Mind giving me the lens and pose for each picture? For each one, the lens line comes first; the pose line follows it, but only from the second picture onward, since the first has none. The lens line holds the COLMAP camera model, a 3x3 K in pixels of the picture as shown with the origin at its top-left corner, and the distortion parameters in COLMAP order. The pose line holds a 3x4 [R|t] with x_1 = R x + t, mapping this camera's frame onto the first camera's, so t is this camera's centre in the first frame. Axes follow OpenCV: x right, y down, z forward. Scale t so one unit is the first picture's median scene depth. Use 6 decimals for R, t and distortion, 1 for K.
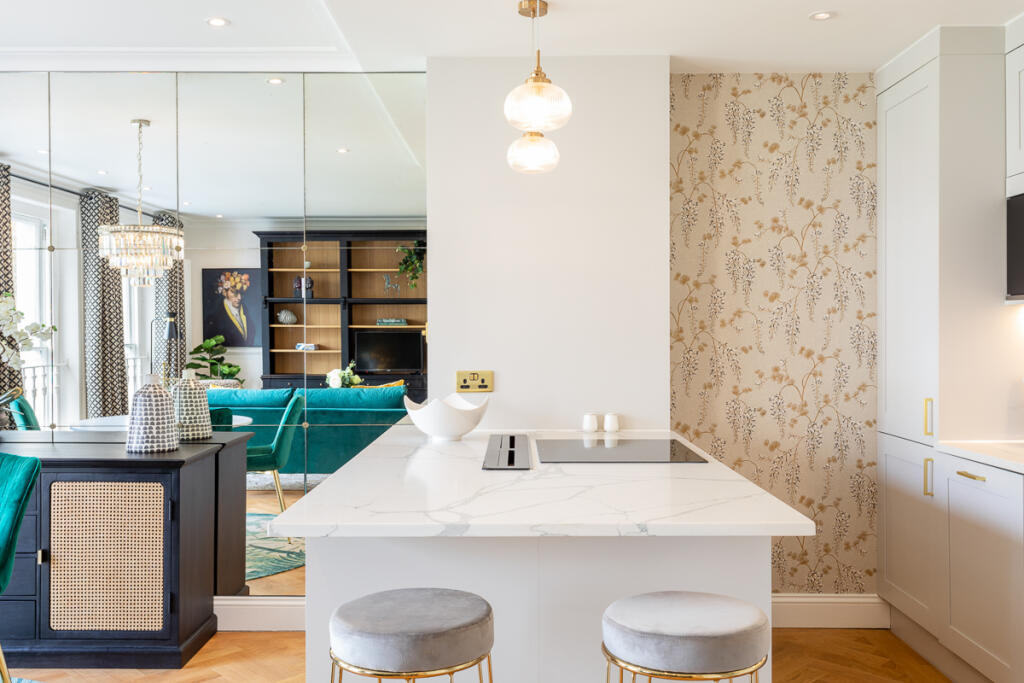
lens RADIAL K [[928.2, 0, 514.3], [0, 928.2, 364.9], [0, 0, 1]] dist [0.006212, -0.002183]
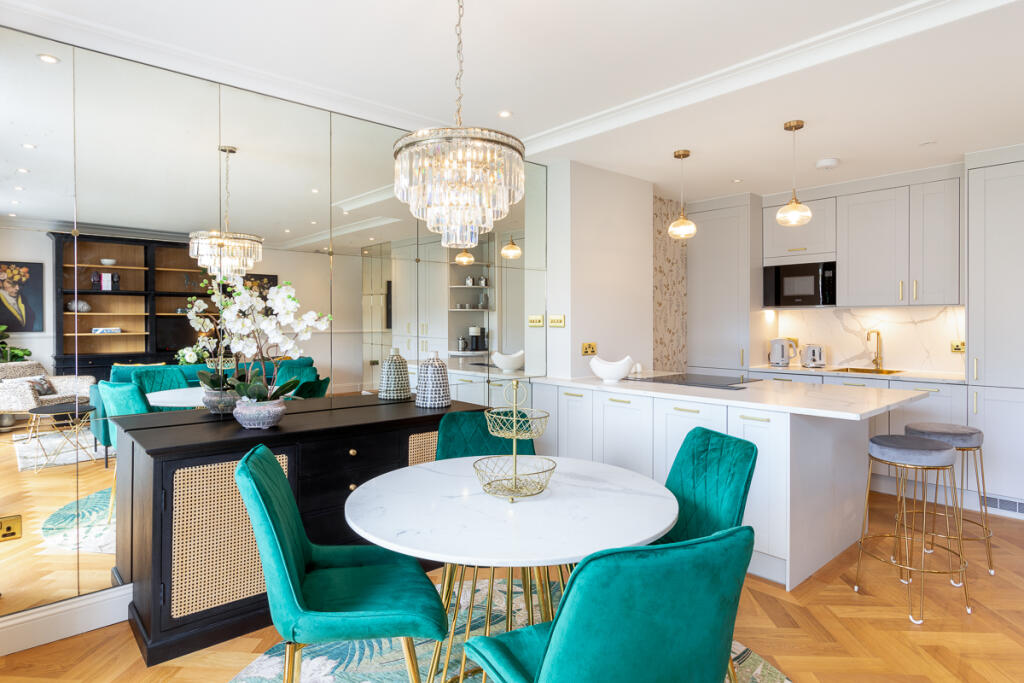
lens RADIAL K [[567.7, 0, 514.2], [0, 567.7, 329.1], [0, 0, 1]] dist [-0.032934, -0.000899]
pose [[0.744062, -0.007412, 0.668069, -0.312771], [0.019690, 0.999747, -0.010837, -0.003794], [-0.667820, 0.021218, 0.744020, 0.107069]]
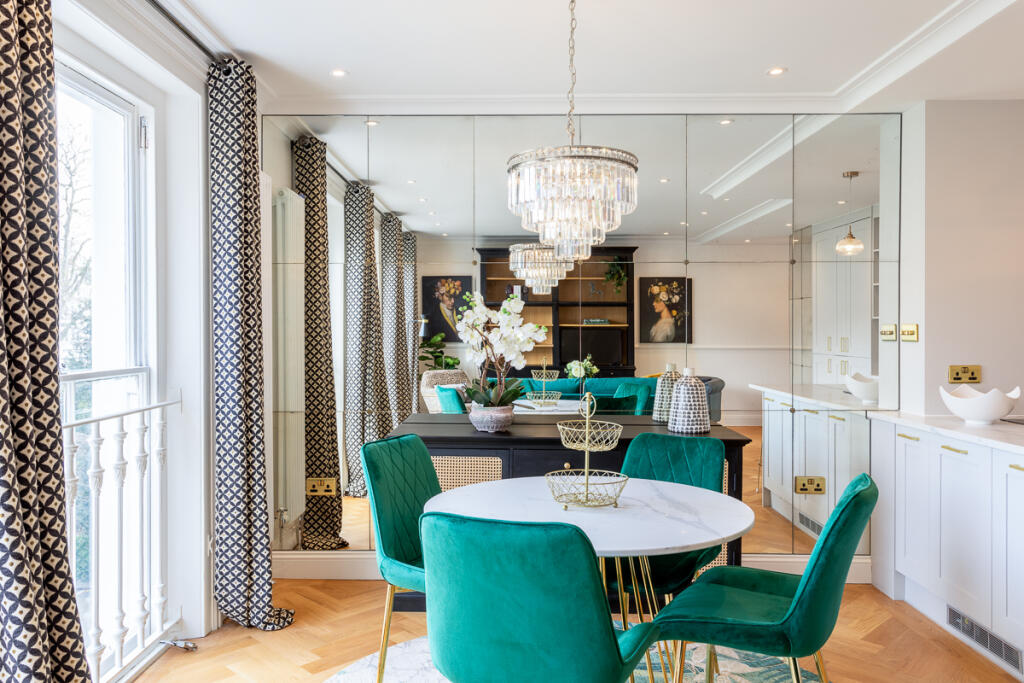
lens RADIAL K [[774.0, 0, 512.0], [0, 774.0, 341.5], [0, 0, 1]] dist [0.005850, 0.002717]
pose [[0.999914, 0.002790, -0.012818, -0.218940], [-0.003038, 0.999807, -0.019424, -0.000976], [0.012761, 0.019461, 0.999729, 0.002730]]
